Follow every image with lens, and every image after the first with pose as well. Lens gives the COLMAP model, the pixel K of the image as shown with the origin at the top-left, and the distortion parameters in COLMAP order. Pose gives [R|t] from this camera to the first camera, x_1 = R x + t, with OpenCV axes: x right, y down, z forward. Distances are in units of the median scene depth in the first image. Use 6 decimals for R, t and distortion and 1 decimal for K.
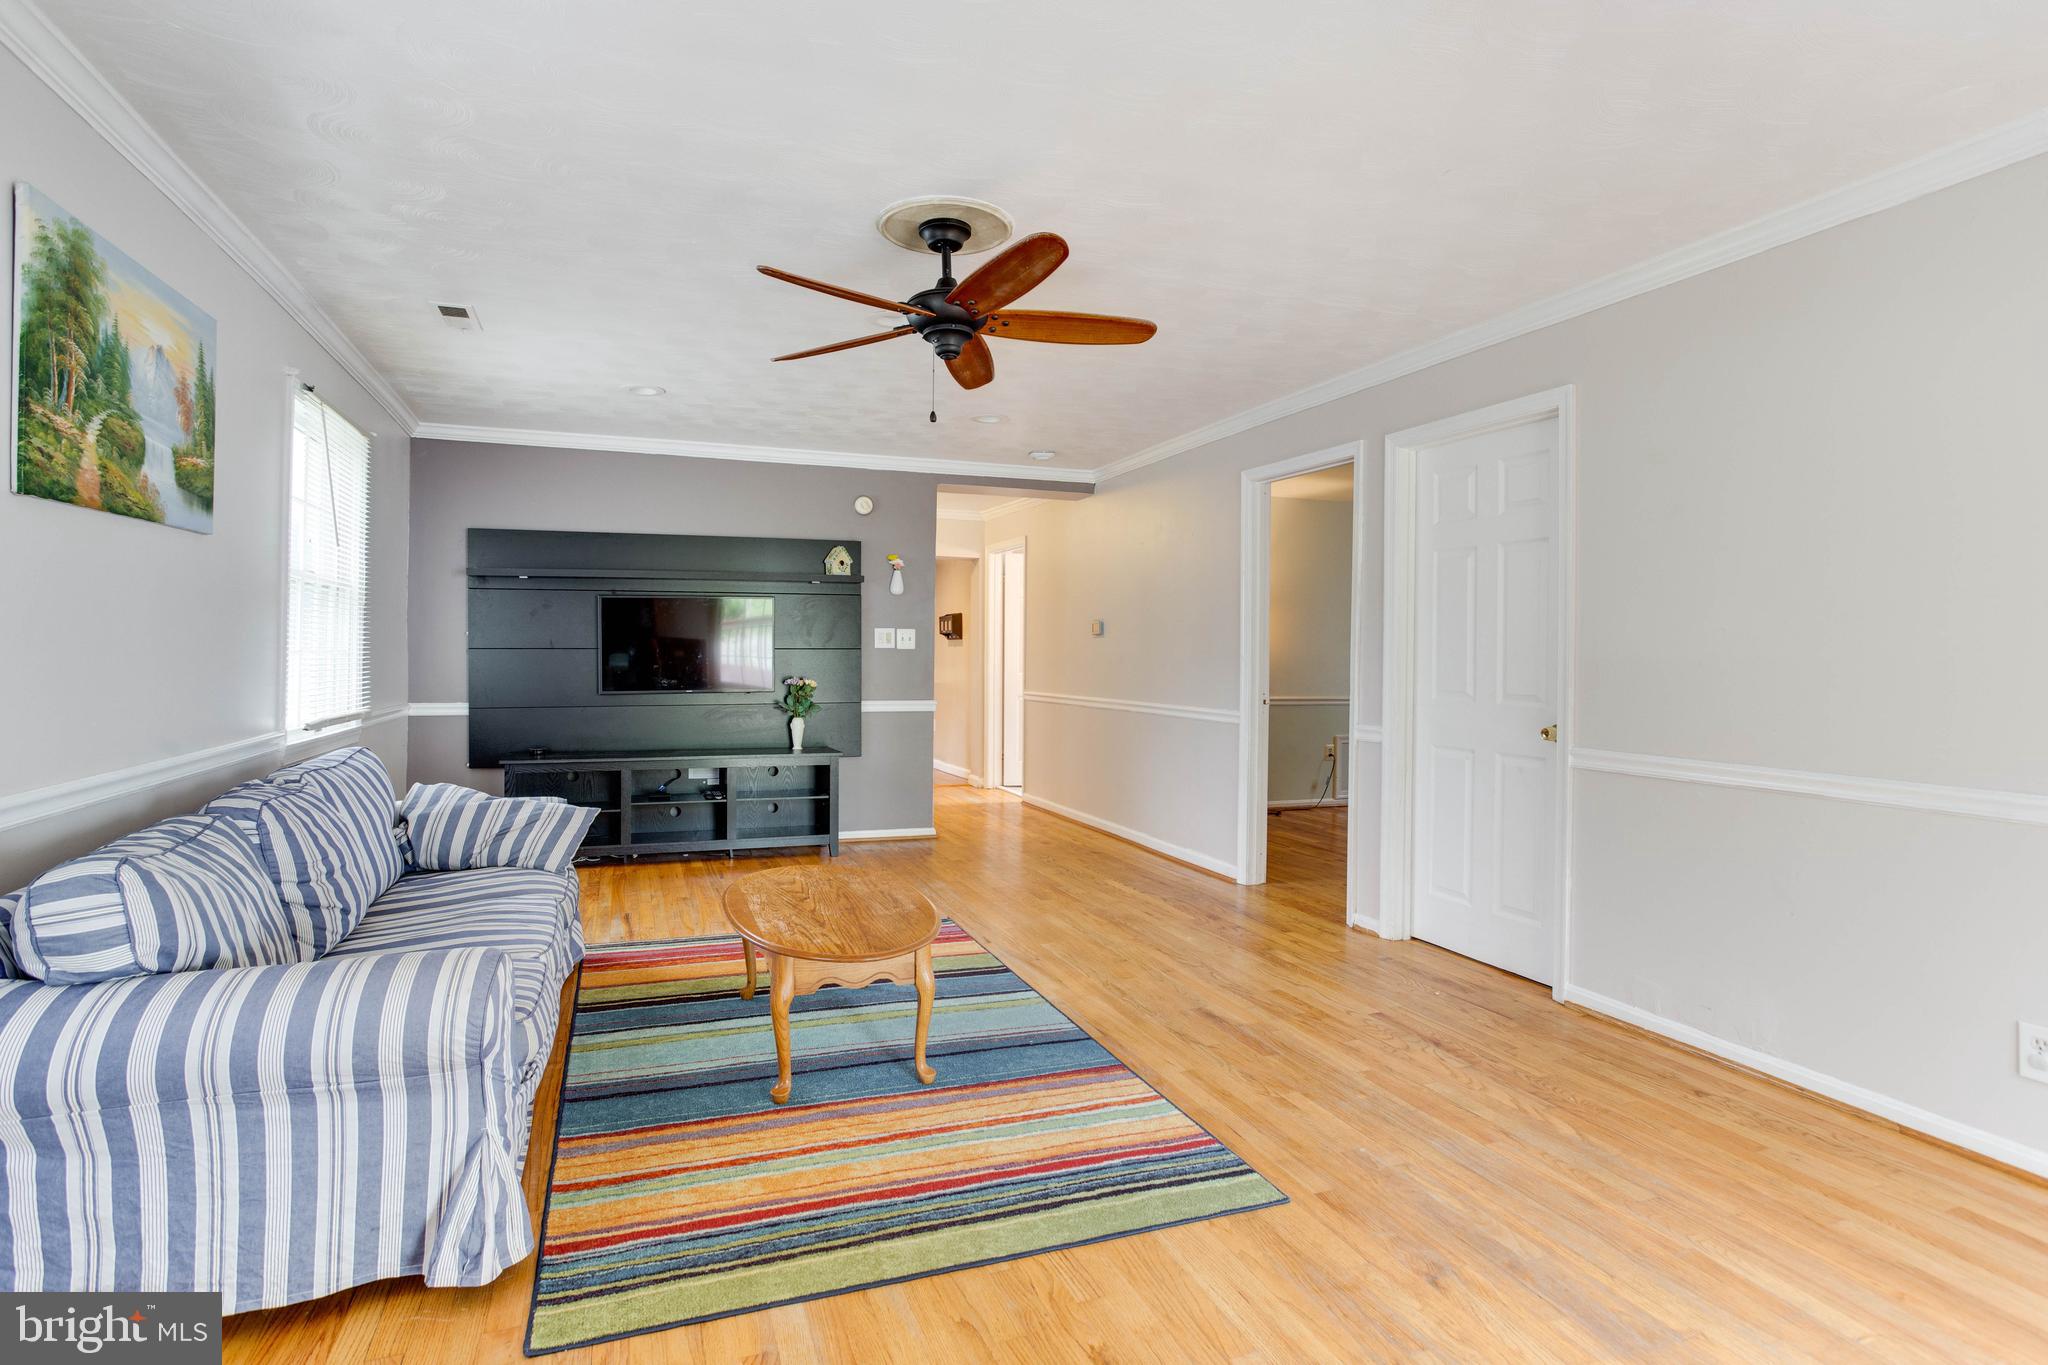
lens RADIAL K [[1024.8, 0, 1019.2], [0, 1024.8, 655.2], [0, 0, 1]] dist [-0.052278, 0.037067]
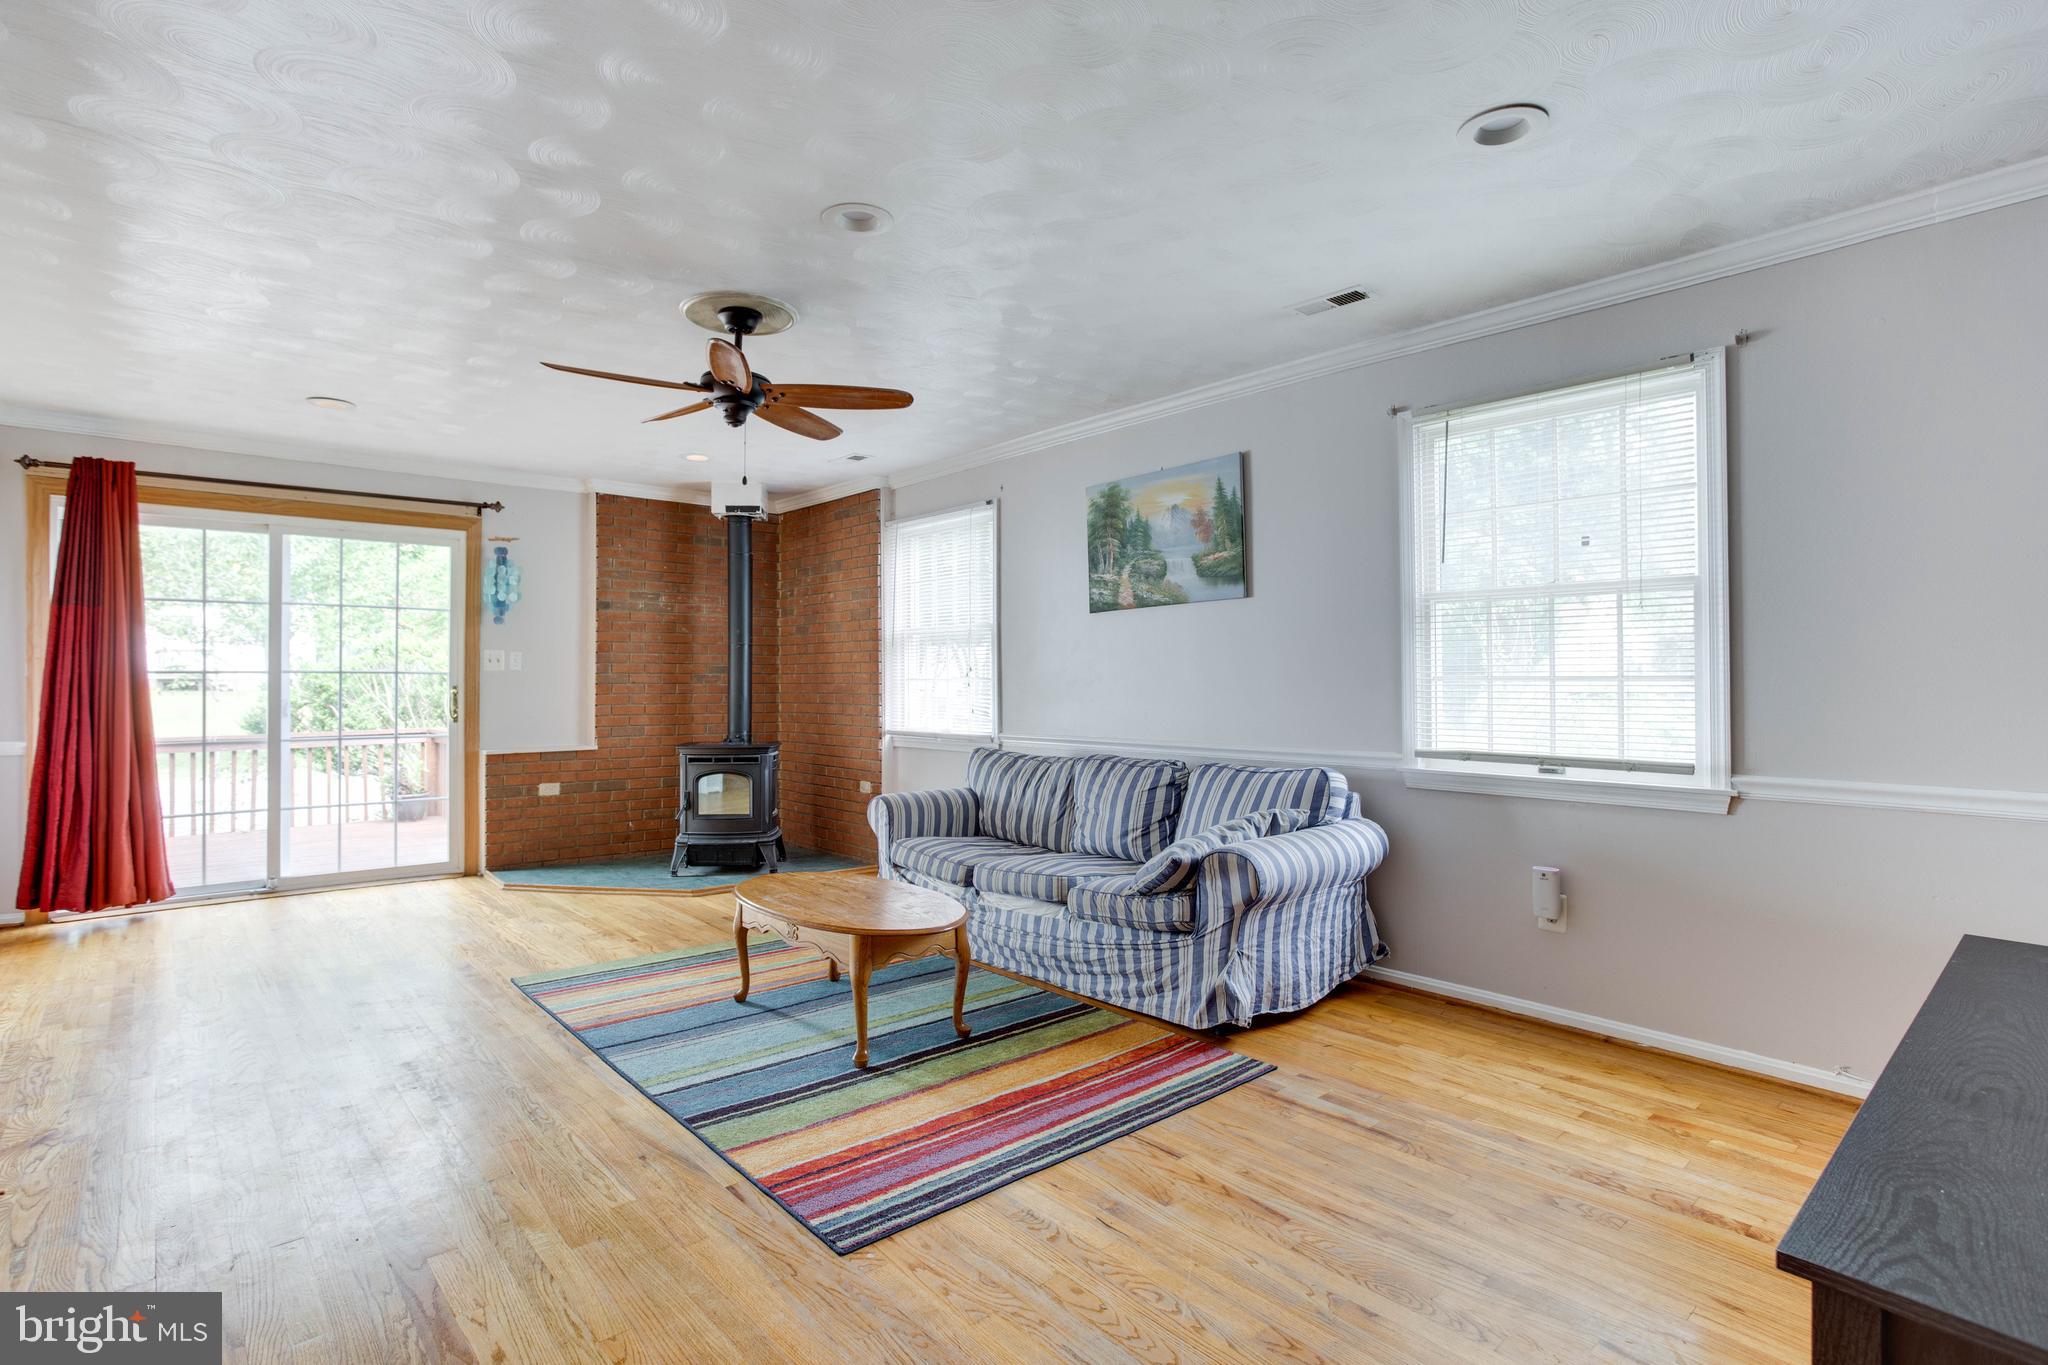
lens RADIAL K [[1024.8, 0, 1019.2], [0, 1024.8, 655.2], [0, 0, 1]] dist [-0.052278, 0.037067]
pose [[-0.941354, -0.002087, -0.337415, 0.012201], [0.000800, 0.999964, -0.008418, -0.020392], [0.337421, -0.008194, -0.941318, 1.935765]]
